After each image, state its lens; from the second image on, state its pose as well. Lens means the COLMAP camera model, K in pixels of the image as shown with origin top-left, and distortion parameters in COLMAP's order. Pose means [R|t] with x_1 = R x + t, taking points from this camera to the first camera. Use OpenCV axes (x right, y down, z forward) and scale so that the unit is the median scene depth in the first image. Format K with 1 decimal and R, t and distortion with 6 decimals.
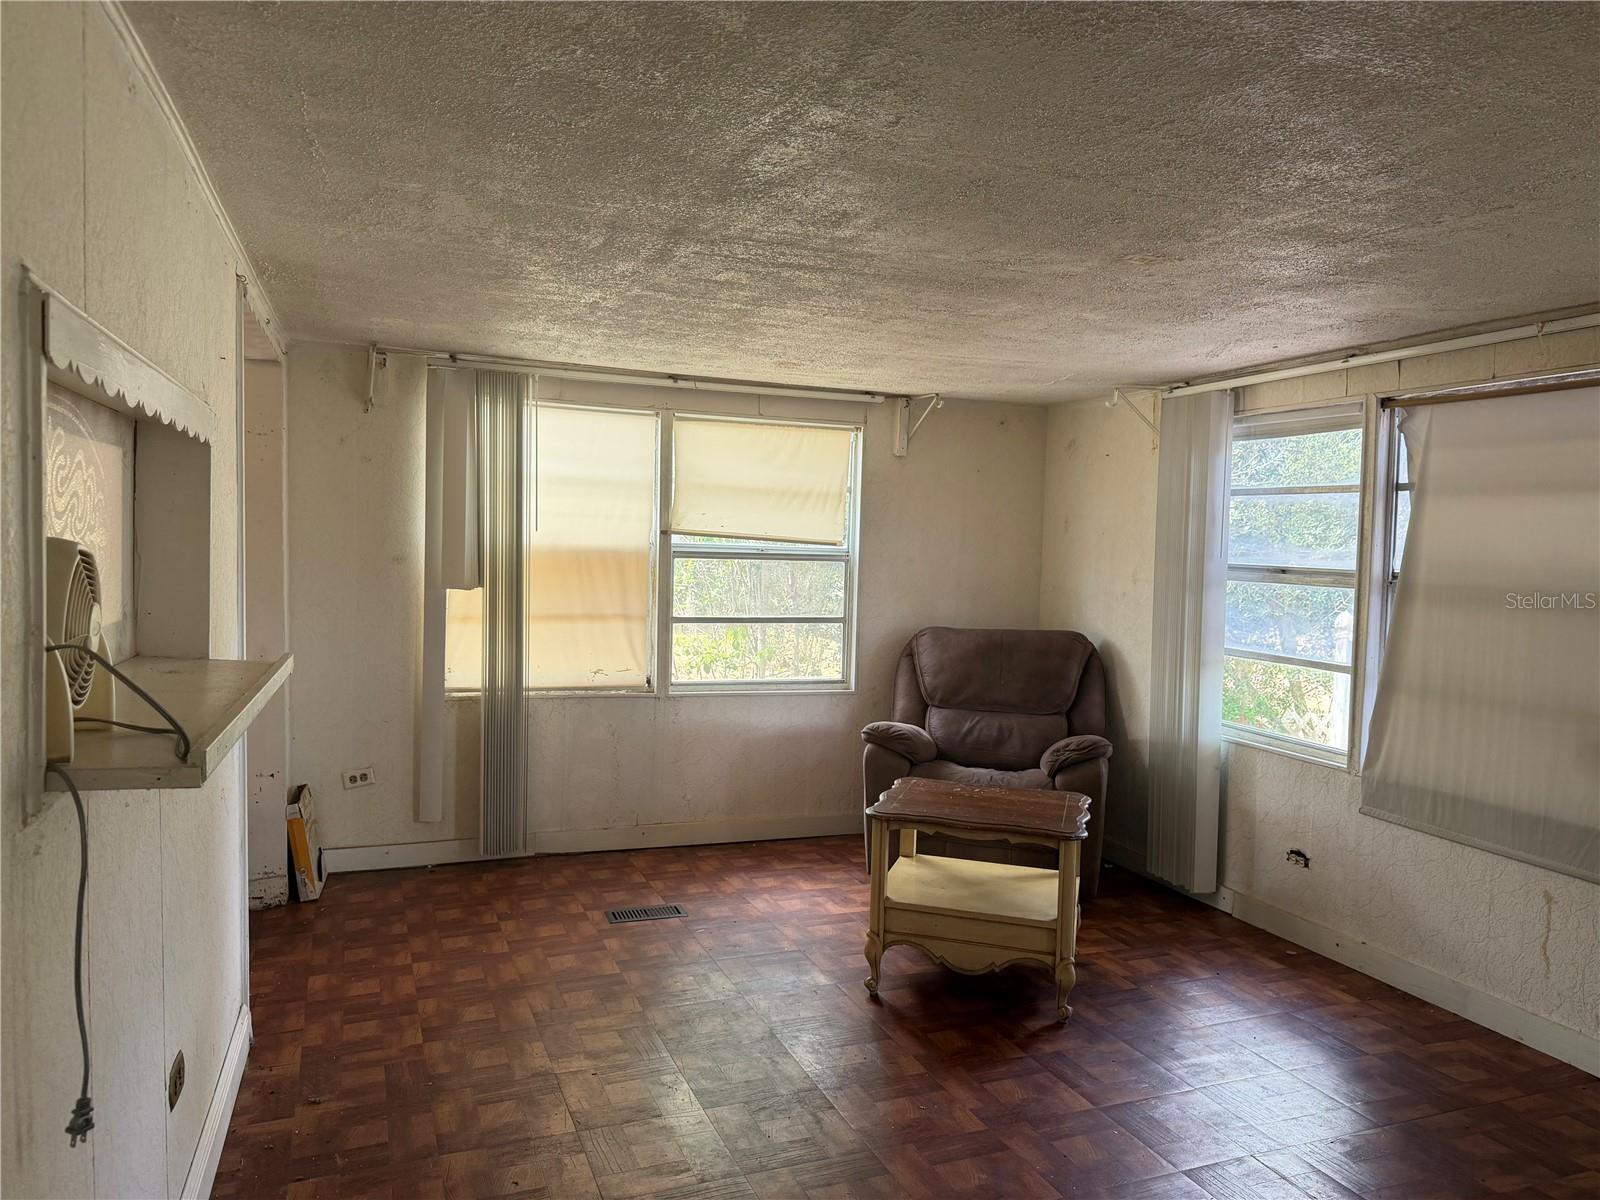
lens RADIAL K [[1133.4, 0, 812.6], [0, 1133.4, 604.8], [0, 0, 1]] dist [0.100235, -0.157436]
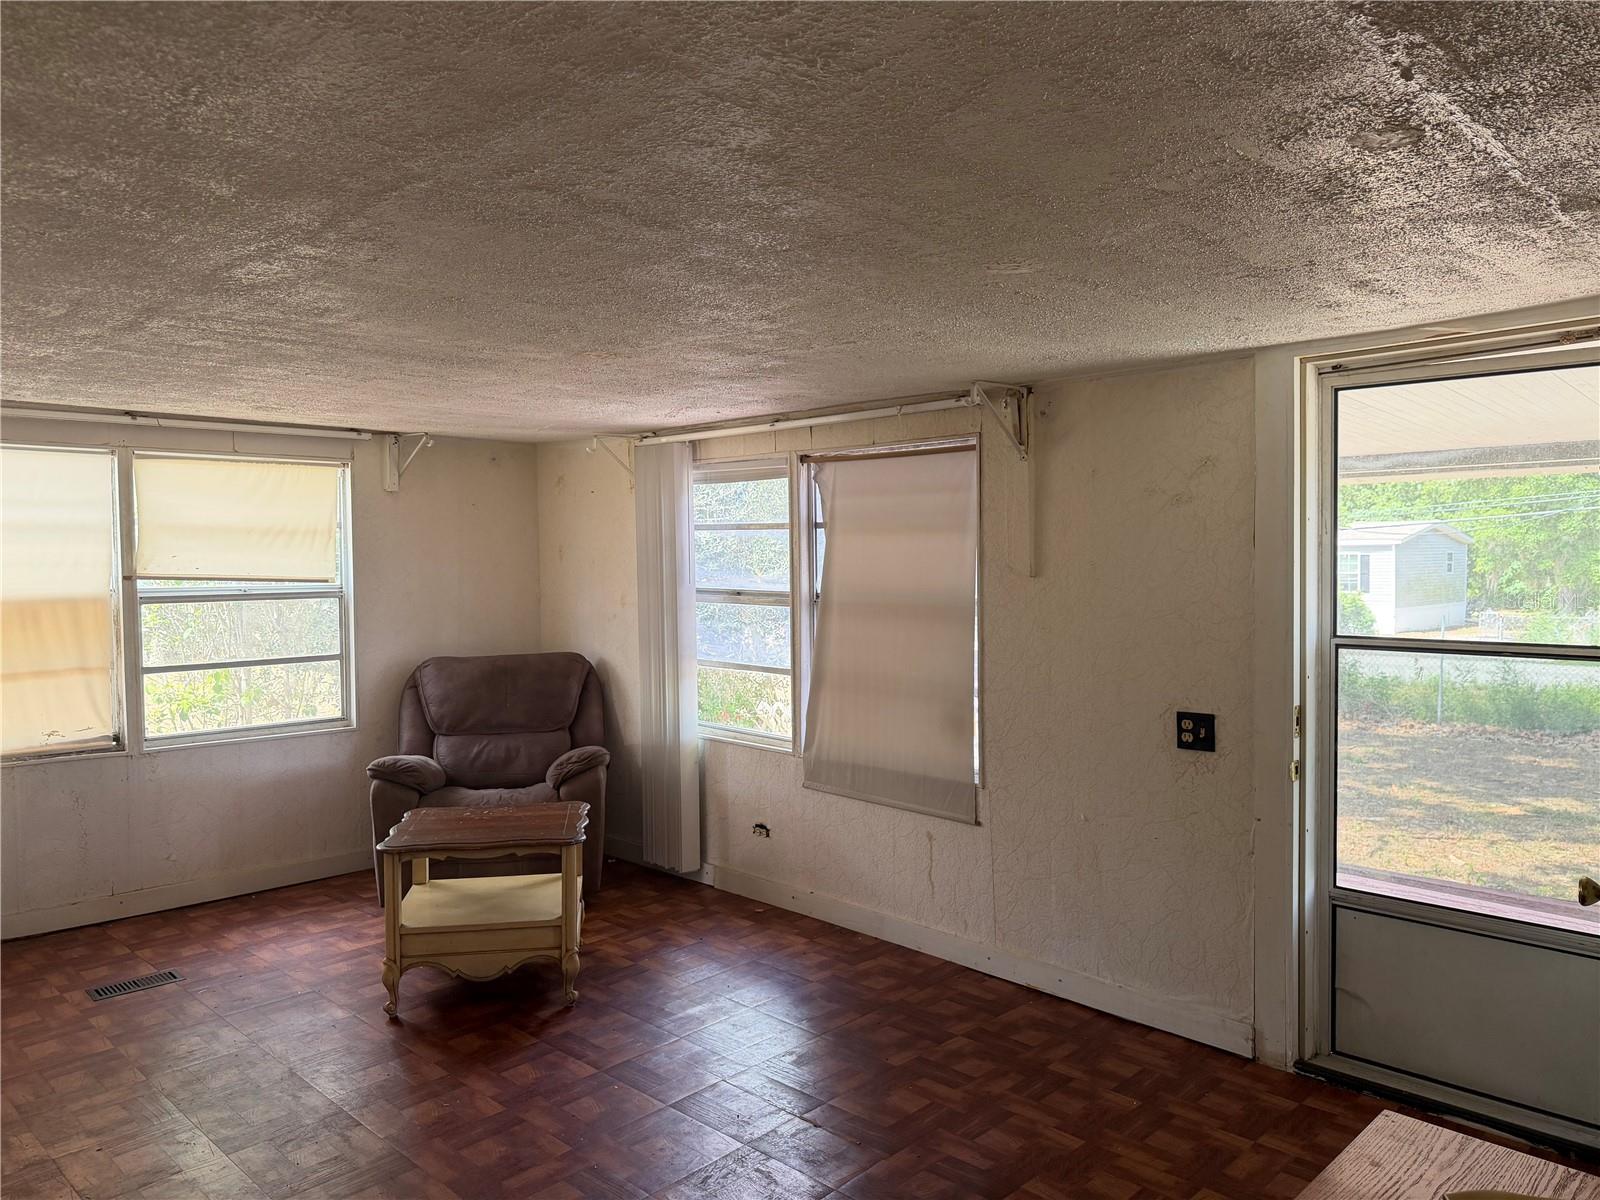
lens RADIAL K [[1126.1, 0, 799.8], [0, 1126.1, 593.4], [0, 0, 1]] dist [0.098804, -0.161773]
pose [[0.913113, -0.050565, 0.404558, -0.009663], [0.056426, 0.998403, -0.002569, -0.025142], [-0.403783, 0.025174, 0.914509, -0.116158]]
